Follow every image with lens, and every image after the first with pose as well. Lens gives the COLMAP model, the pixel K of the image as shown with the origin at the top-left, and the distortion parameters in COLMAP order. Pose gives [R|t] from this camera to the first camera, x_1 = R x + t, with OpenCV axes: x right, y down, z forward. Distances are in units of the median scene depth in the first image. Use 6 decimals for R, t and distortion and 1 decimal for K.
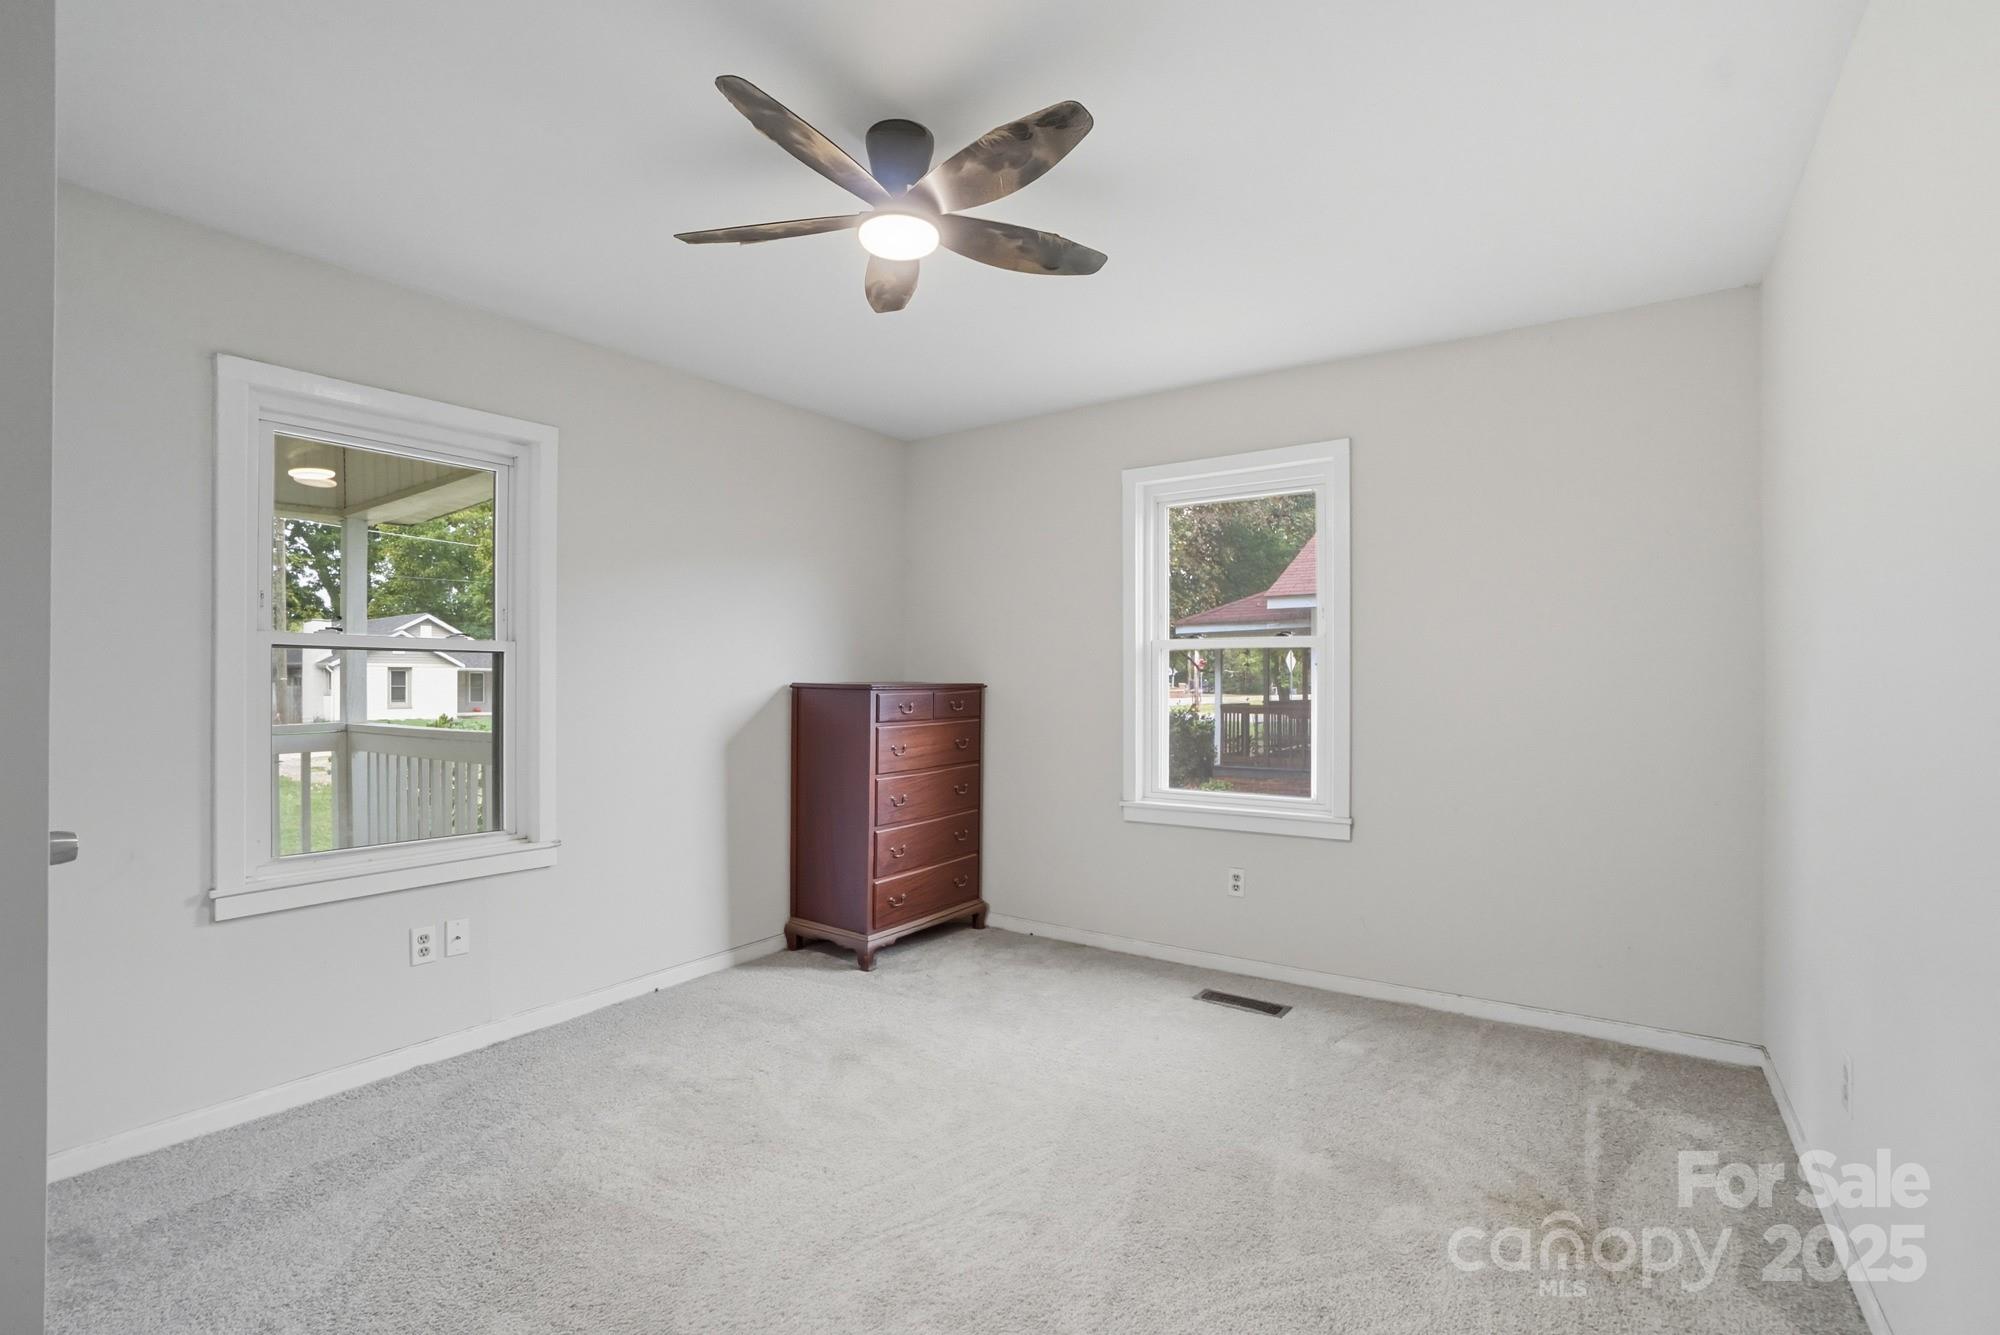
lens RADIAL K [[910.3, 0, 1000.0], [0, 910.3, 667.5], [0, 0, 1]] dist [0.000657, 0.000254]
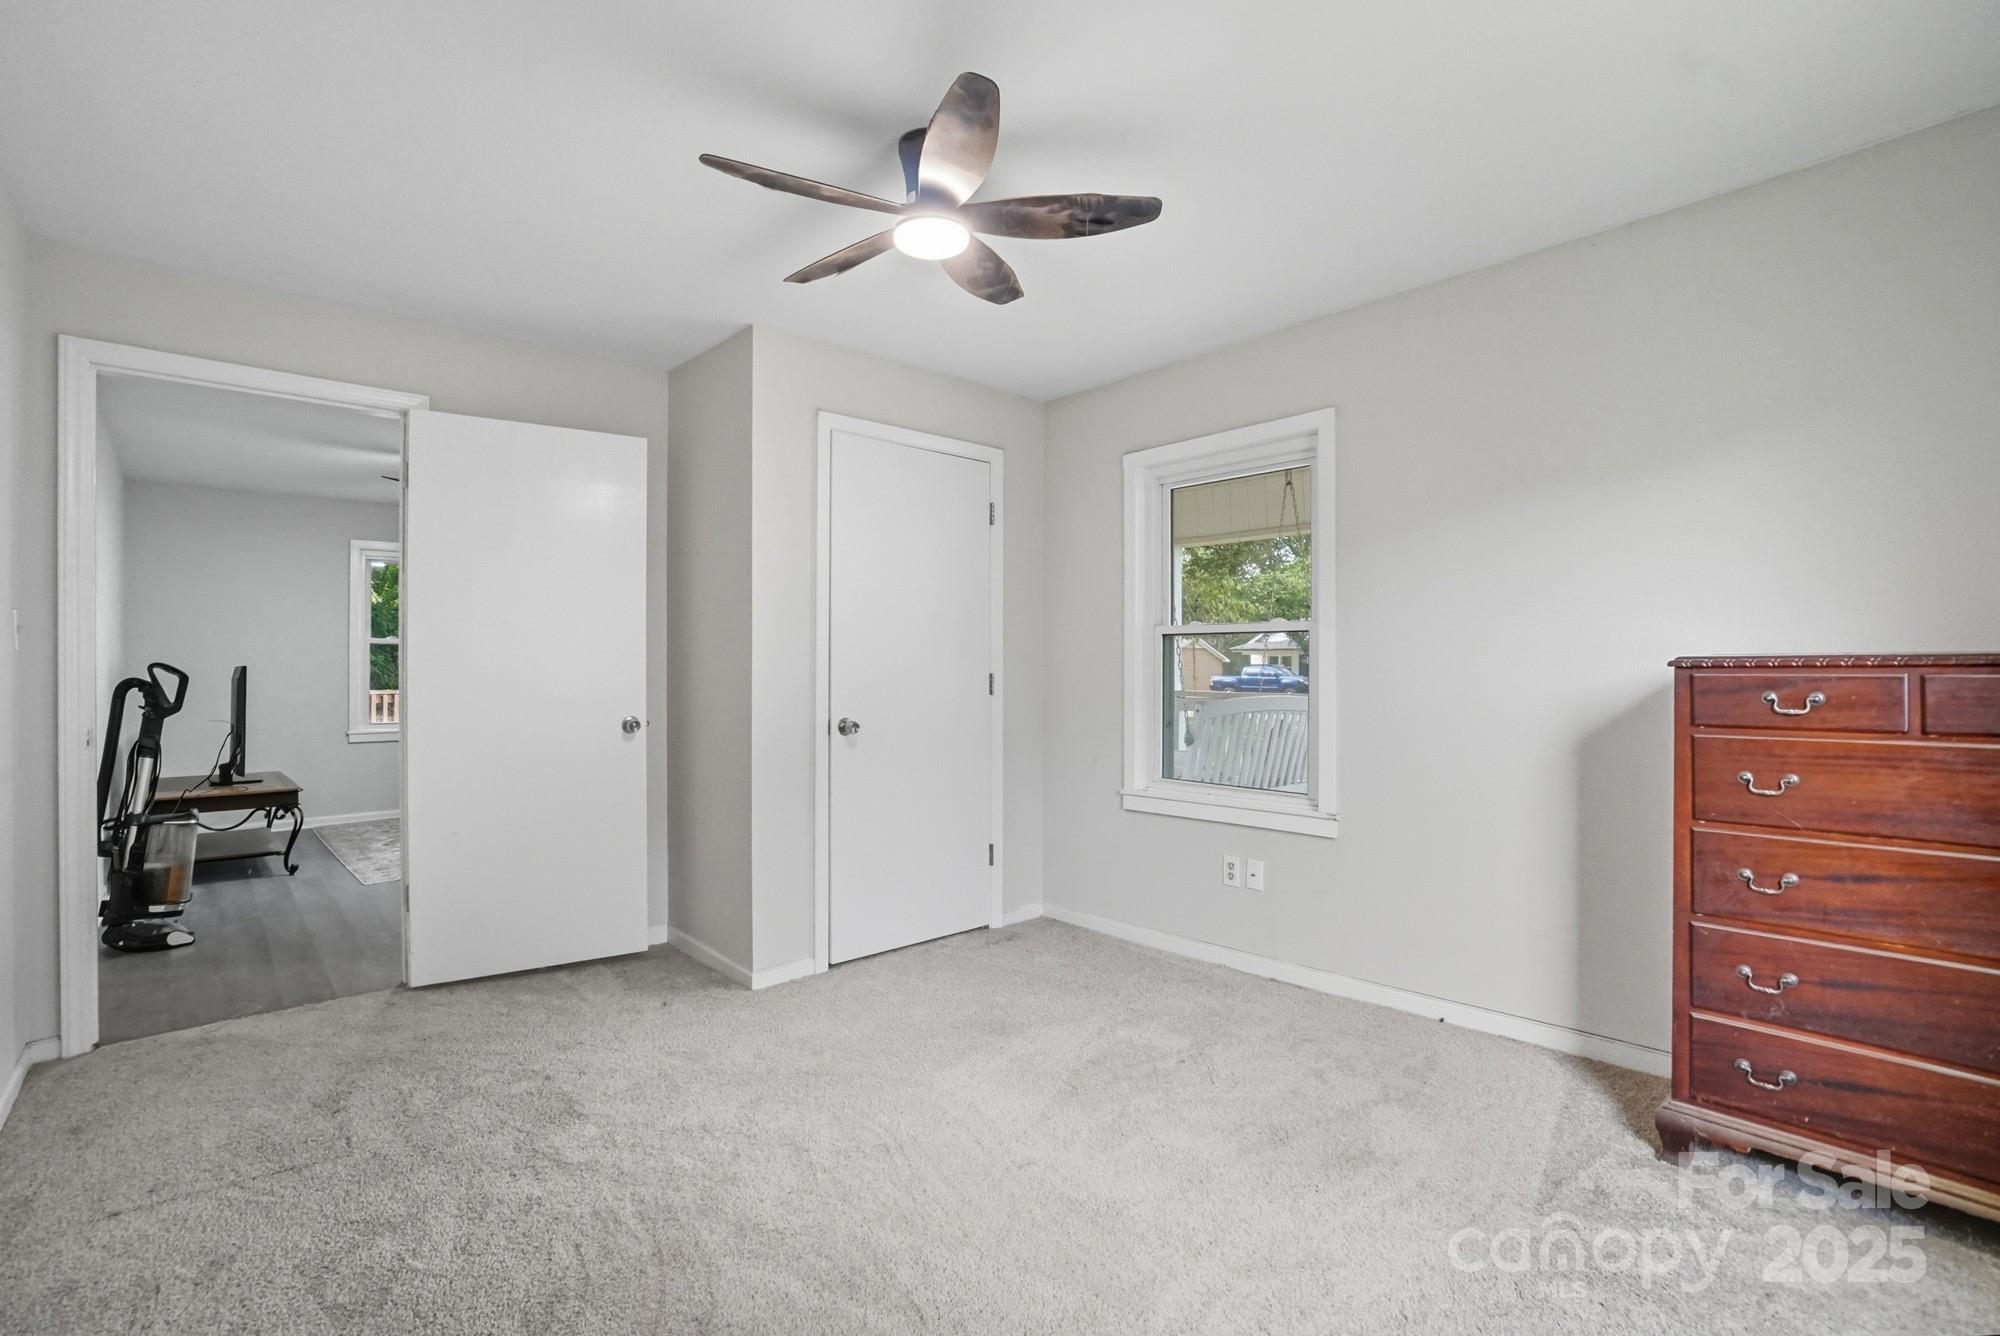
lens RADIAL K [[910.3, 0, 1000.0], [0, 910.3, 668.0], [0, 0, 1]] dist [0.000657, 0.000254]
pose [[-0.177284, 0.001424, -0.984159, 0.593985], [0.020954, 0.999778, -0.002328, 0.021544], [0.983937, -0.021034, -0.177274, 0.839101]]
